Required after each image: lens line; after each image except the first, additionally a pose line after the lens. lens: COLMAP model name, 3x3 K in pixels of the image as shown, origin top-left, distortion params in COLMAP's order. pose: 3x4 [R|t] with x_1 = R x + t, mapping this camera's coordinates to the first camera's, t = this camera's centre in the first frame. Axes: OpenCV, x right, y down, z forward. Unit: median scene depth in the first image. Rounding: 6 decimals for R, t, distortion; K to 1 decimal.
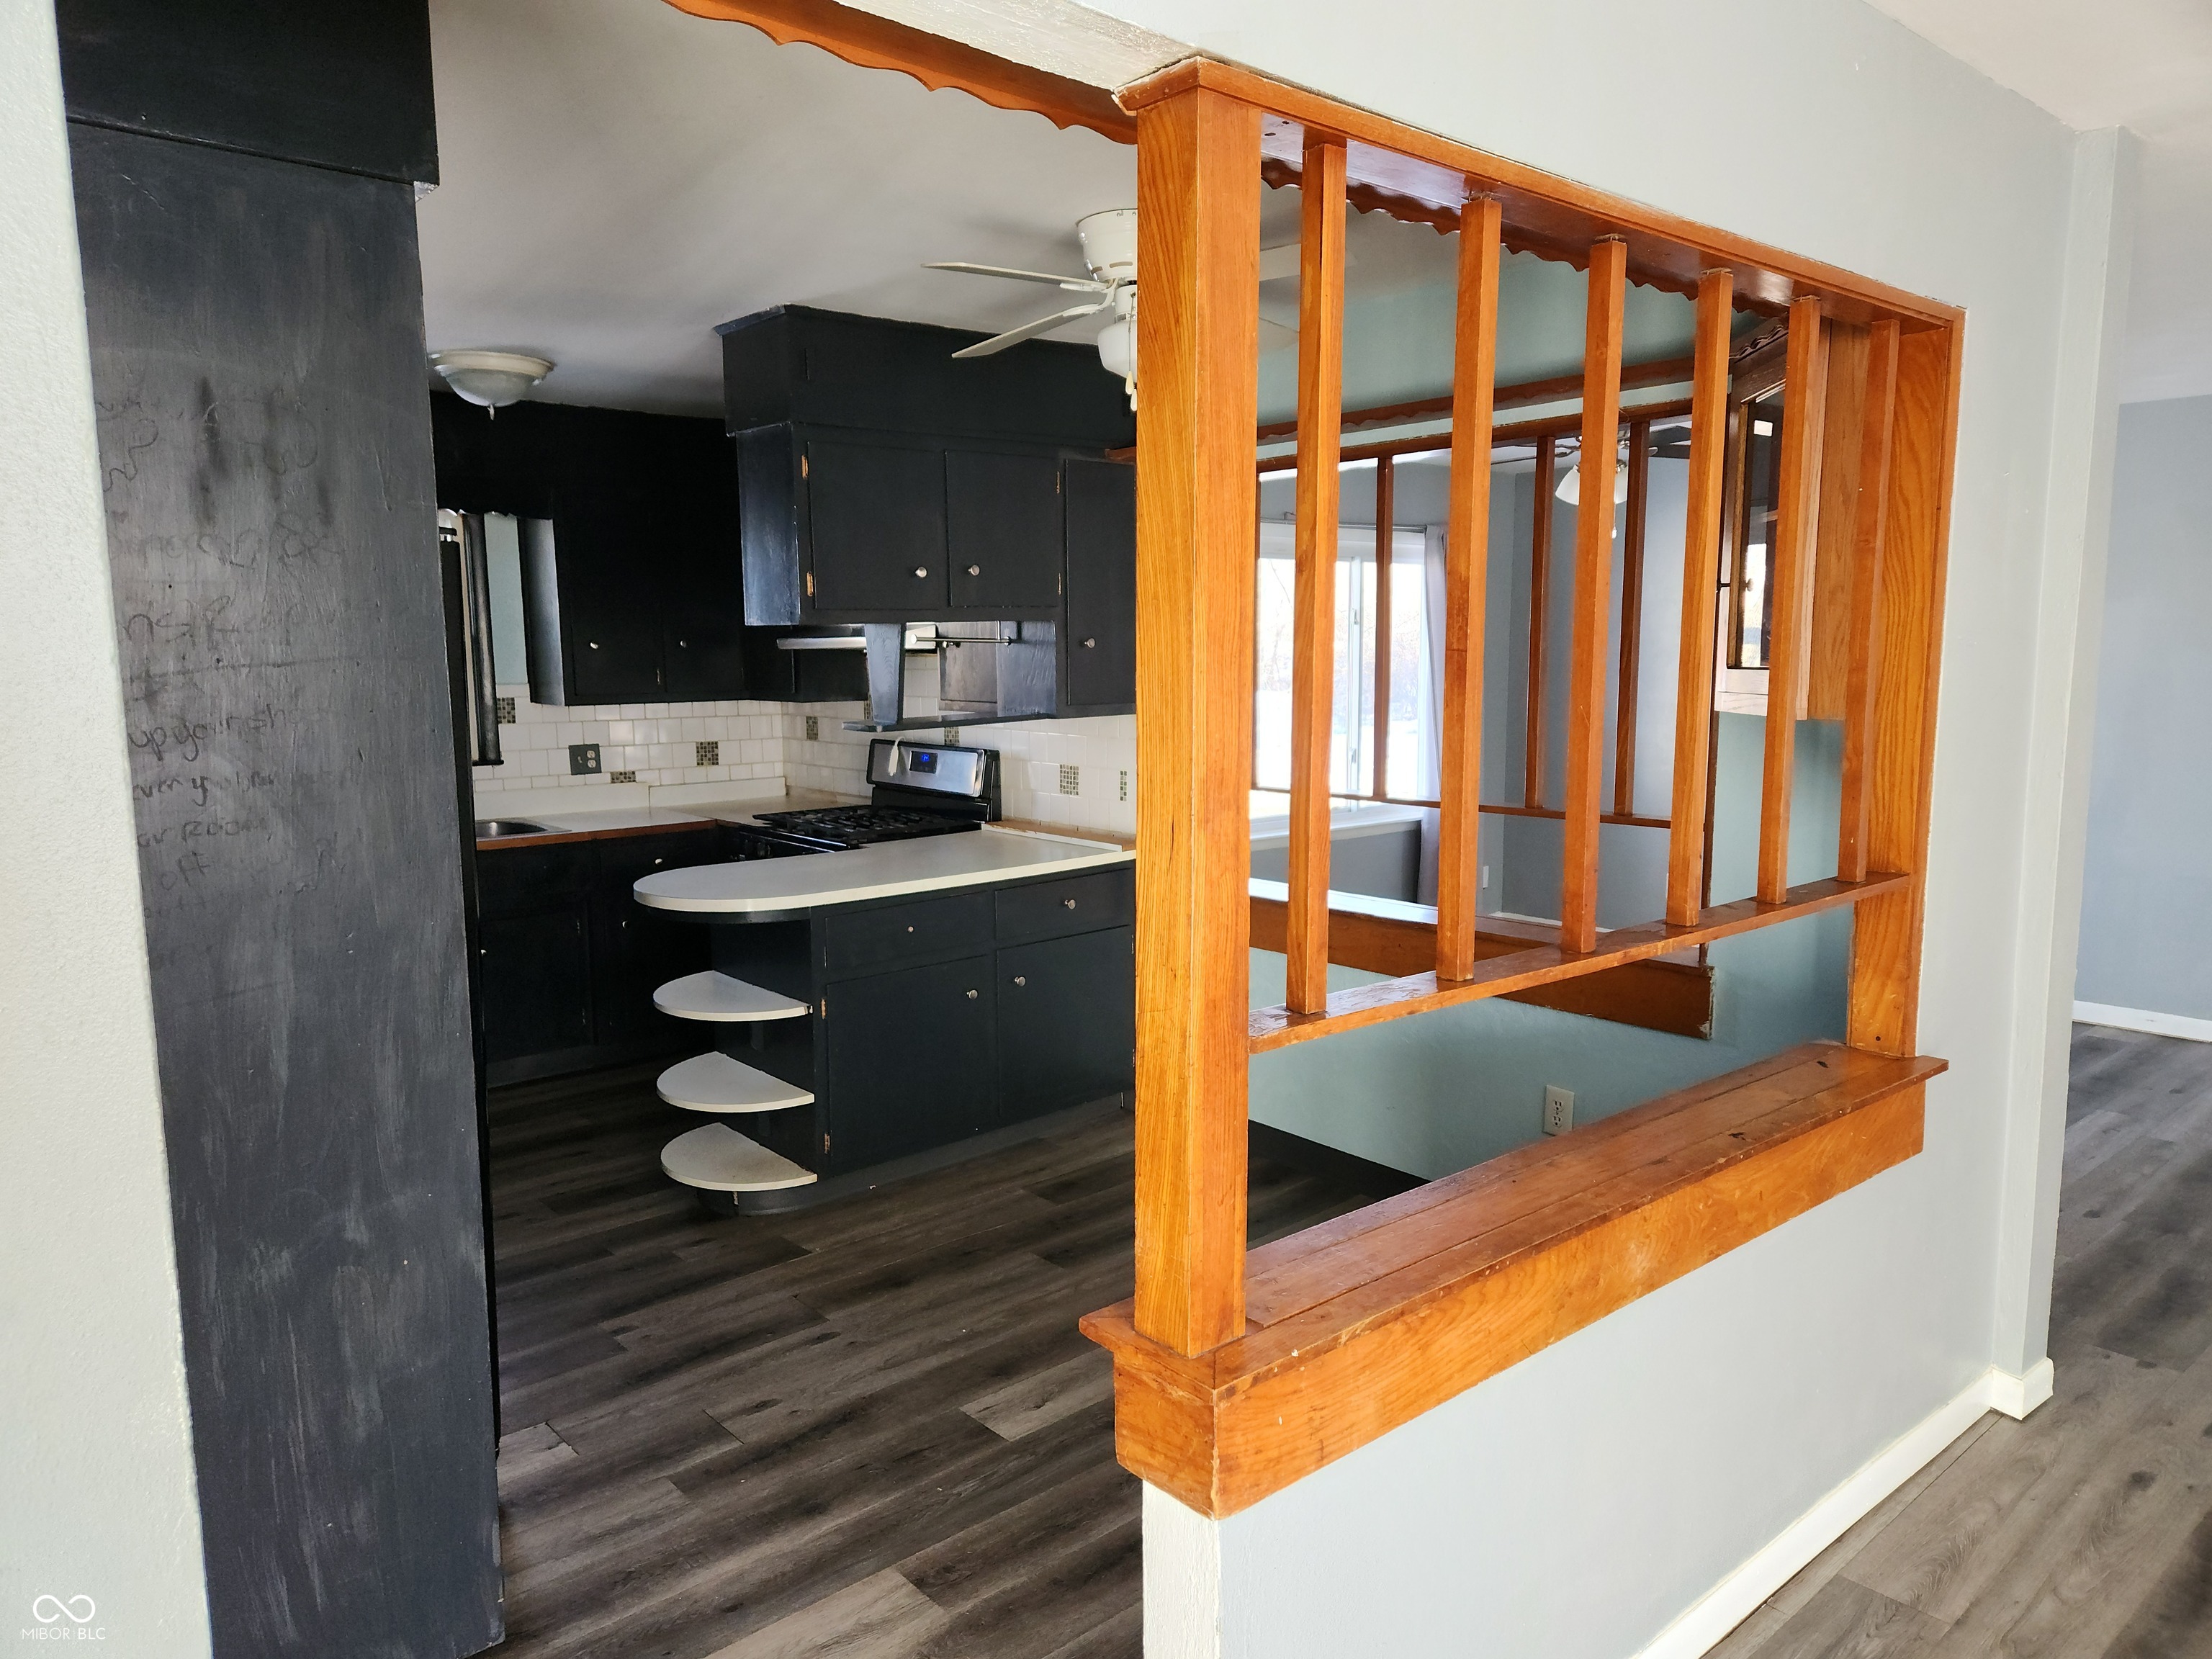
lens RADIAL K [[1470.4, 0, 1106.0], [0, 1470.4, 829.5], [0, 0, 1]] dist [0.078284, -0.081745]
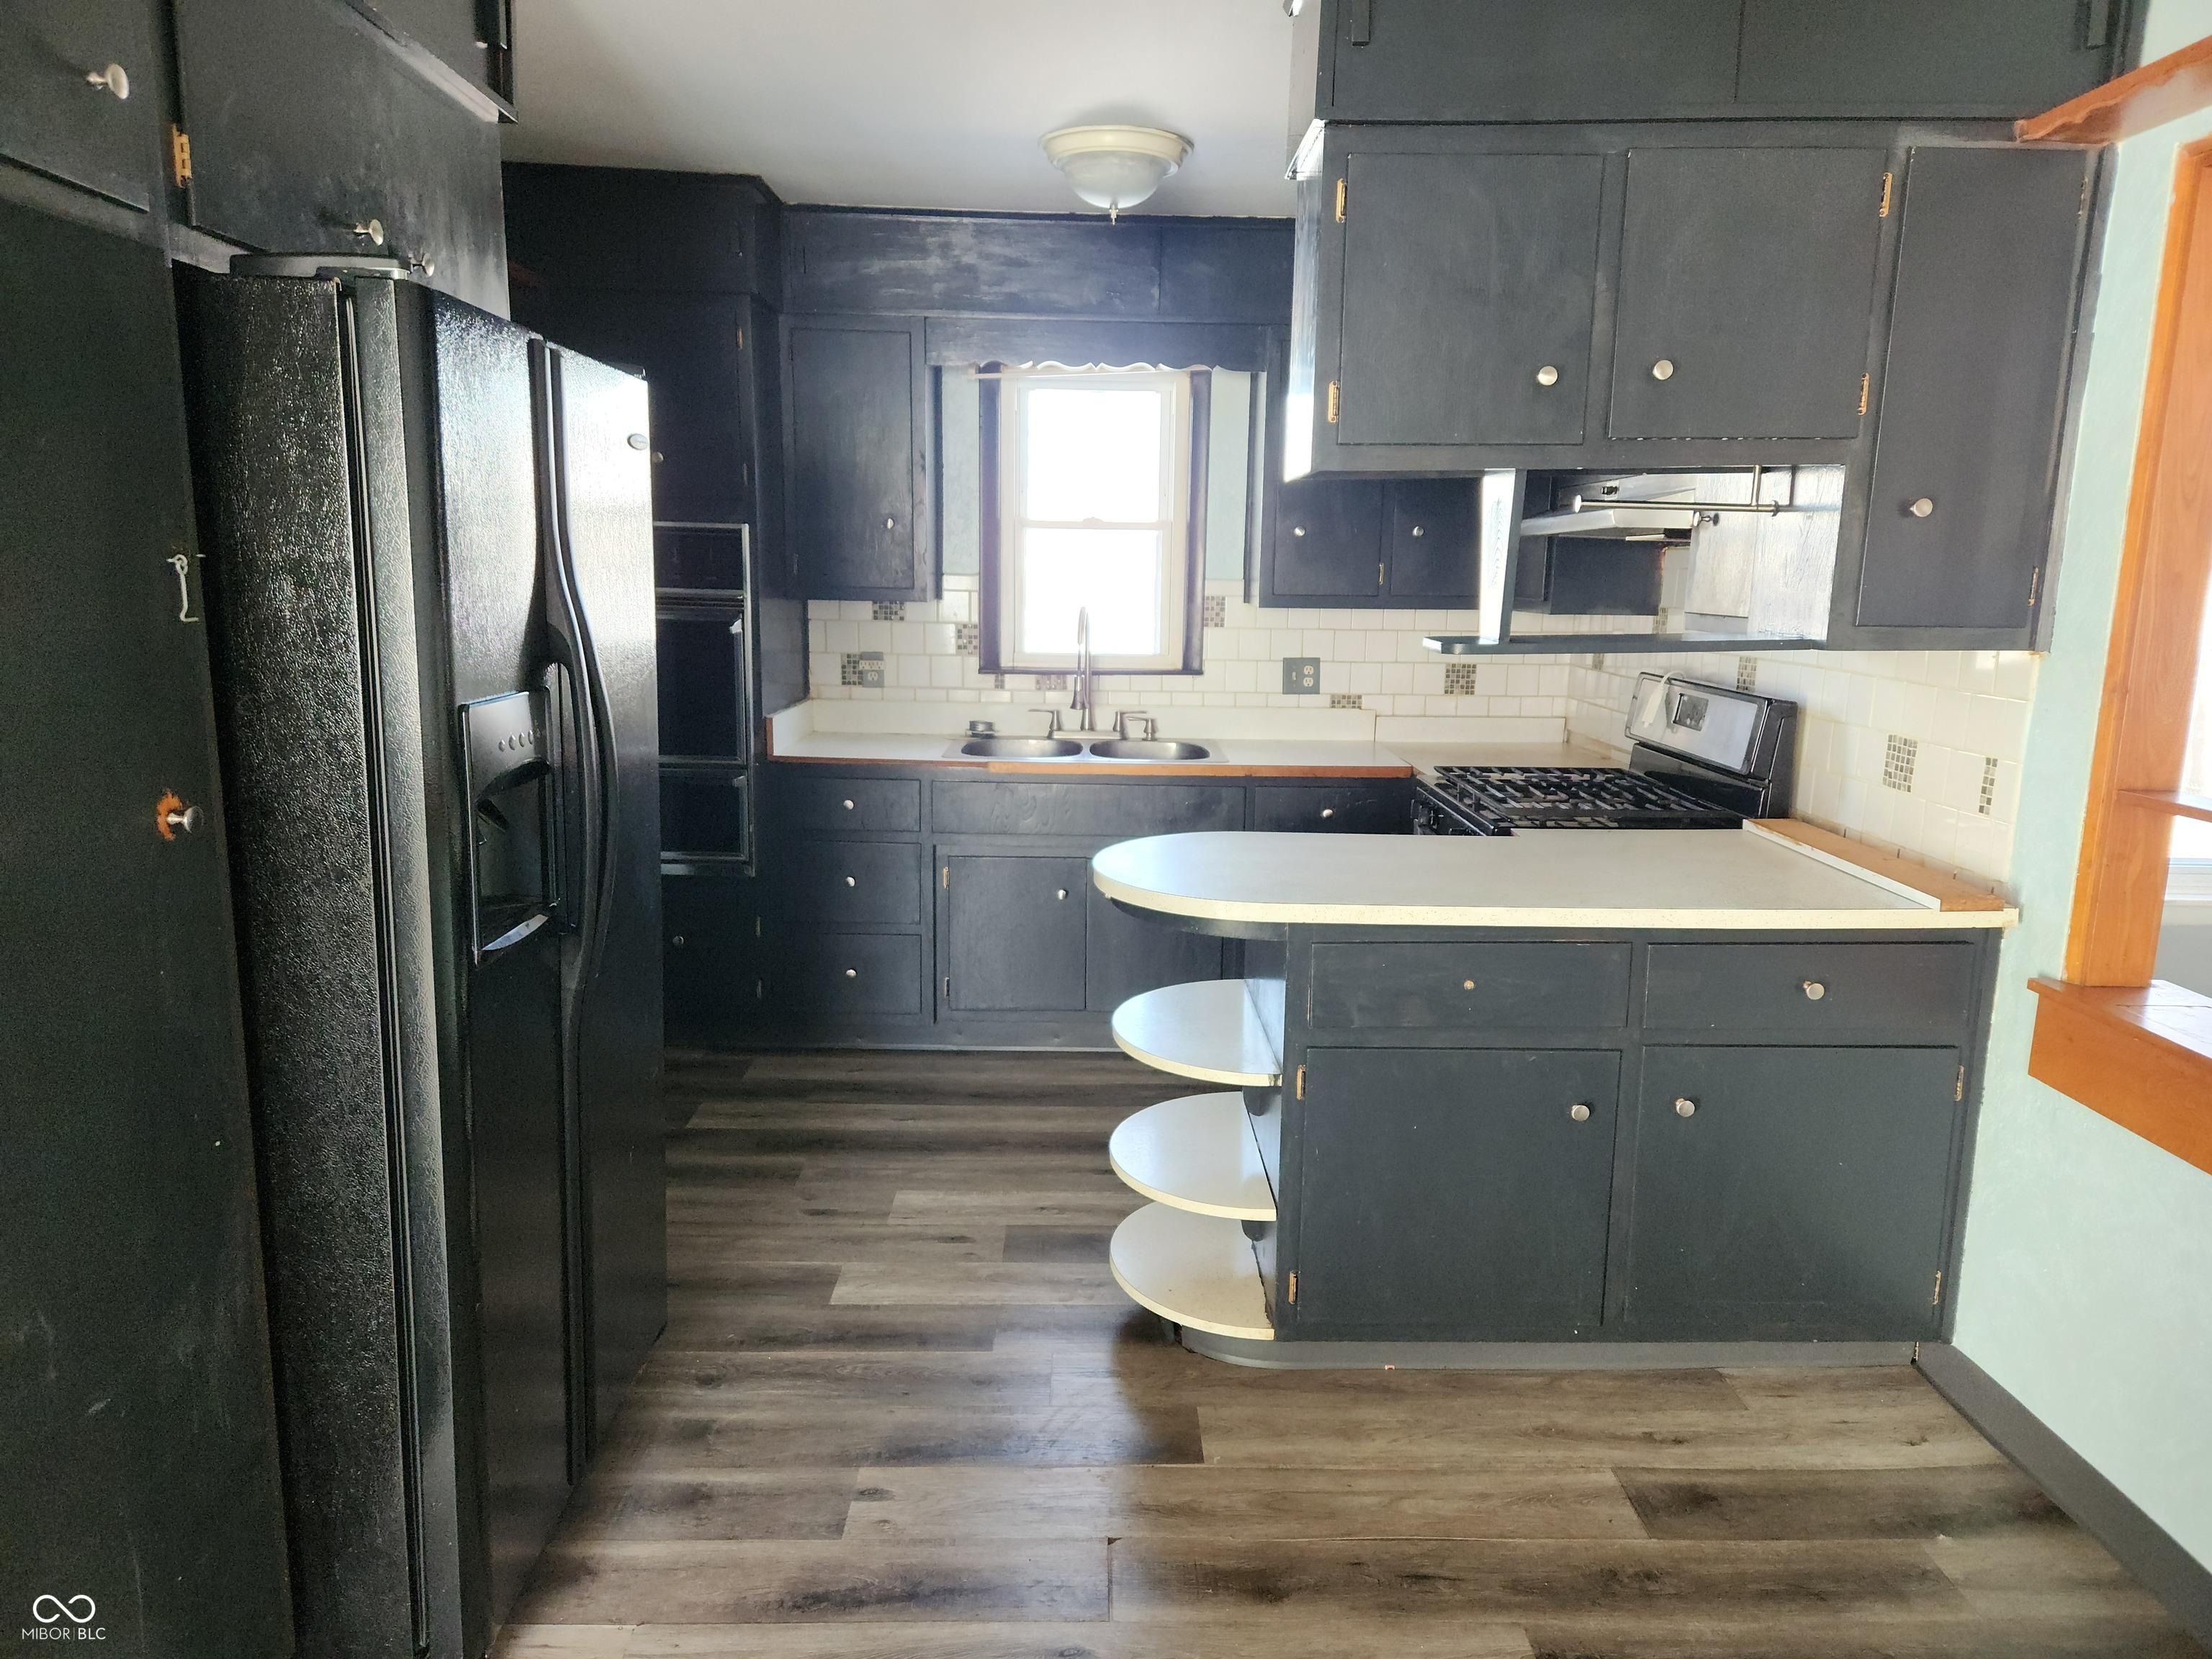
lens RADIAL K [[1470.4, 0, 1106.0], [0, 1470.4, 829.5], [0, 0, 1]] dist [0.078284, -0.081745]
pose [[0.767882, 0.133256, -0.626578, 0.105667], [-0.101738, 0.991079, 0.086093, -0.027788], [0.632460, -0.002362, 0.774589, 0.376094]]
